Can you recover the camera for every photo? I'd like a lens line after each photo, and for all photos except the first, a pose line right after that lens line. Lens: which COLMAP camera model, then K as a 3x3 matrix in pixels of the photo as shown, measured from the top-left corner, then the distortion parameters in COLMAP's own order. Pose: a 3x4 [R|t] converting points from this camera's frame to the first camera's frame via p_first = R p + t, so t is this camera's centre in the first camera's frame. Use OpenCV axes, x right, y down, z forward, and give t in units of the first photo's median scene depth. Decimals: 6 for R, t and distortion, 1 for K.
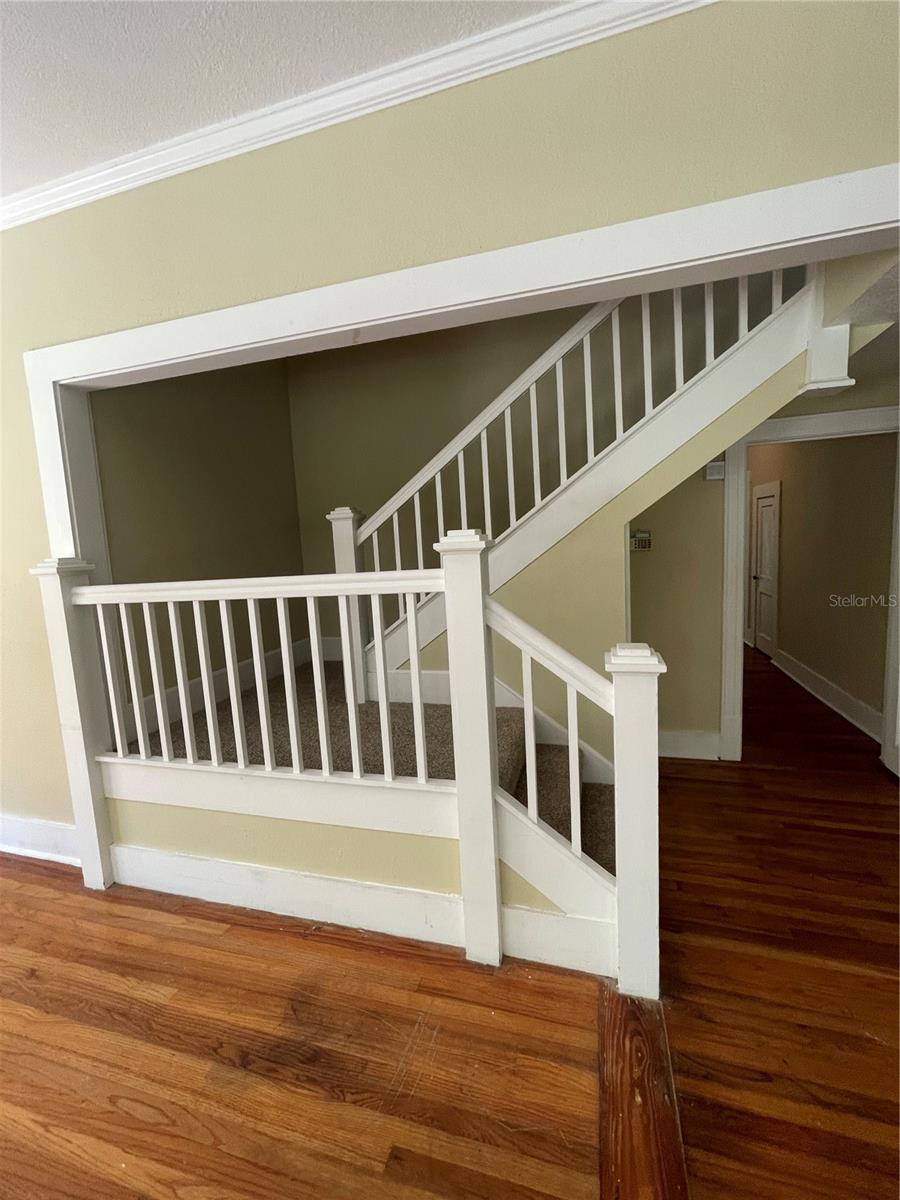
lens RADIAL K [[484.7, 0, 452.0], [0, 484.7, 618.1], [0, 0, 1]] dist [0.000070, 0.000027]
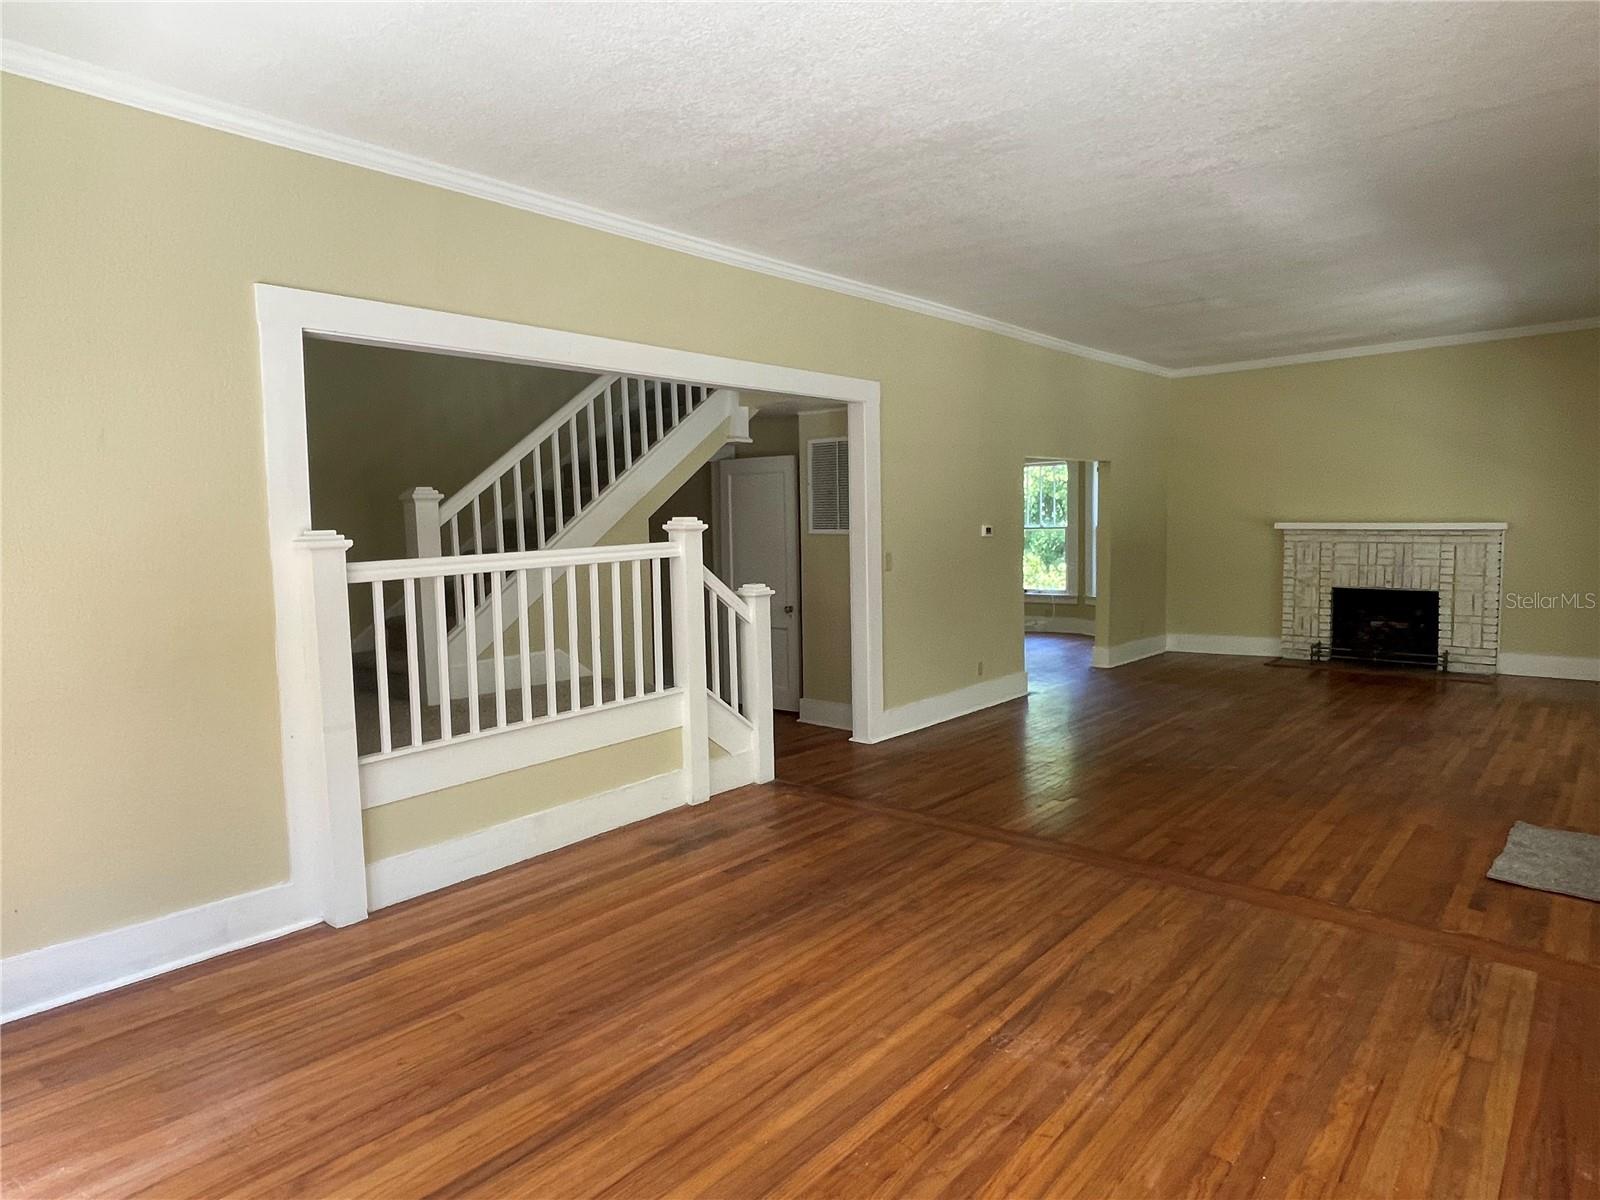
lens RADIAL K [[918.0, 0, 800.0], [0, 918.0, 600.0], [0, 0, 1]] dist [0.013562, -0.022931]
pose [[0.448430, -0.036278, 0.893082, -2.015027], [0.128144, 0.991463, -0.024069, 0.169273], [-0.884585, 0.125236, 0.449250, -0.533752]]
